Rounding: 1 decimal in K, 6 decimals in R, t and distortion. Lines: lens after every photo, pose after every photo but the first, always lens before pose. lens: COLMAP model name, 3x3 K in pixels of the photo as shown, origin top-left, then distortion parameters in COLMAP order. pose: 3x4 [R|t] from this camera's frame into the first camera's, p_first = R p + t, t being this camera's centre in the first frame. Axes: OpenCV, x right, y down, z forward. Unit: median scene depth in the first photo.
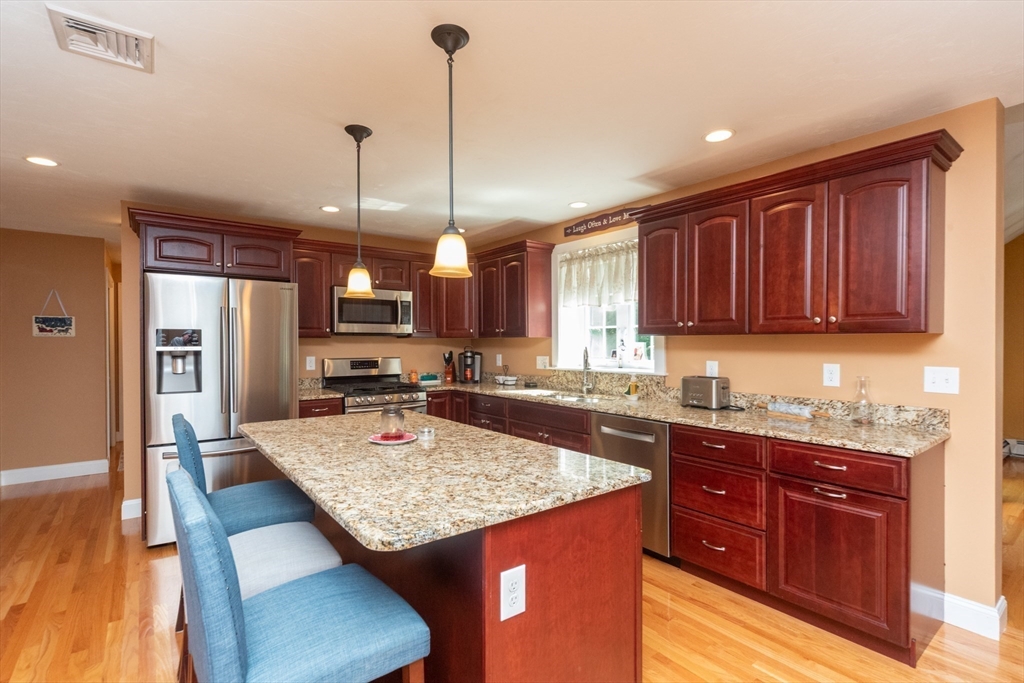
lens RADIAL K [[483.3, 0, 509.2], [0, 483.3, 338.2], [0, 0, 1]] dist [0.003677, -0.000020]
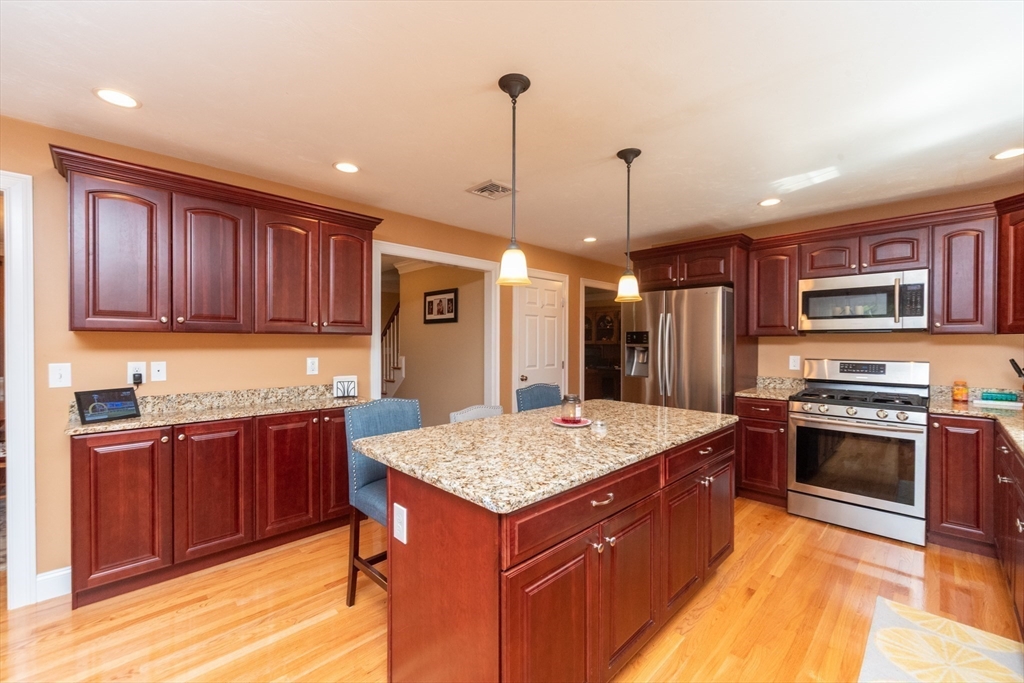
lens RADIAL K [[416.6, 0, 509.2], [0, 416.6, 346.4], [0, 0, 1]] dist [0.001788, -0.000480]
pose [[0.123804, 0.011347, -0.992242, 0.948112], [0.006905, 0.999901, 0.012297, 0.012172], [0.992283, -0.008374, 0.123714, 0.916926]]
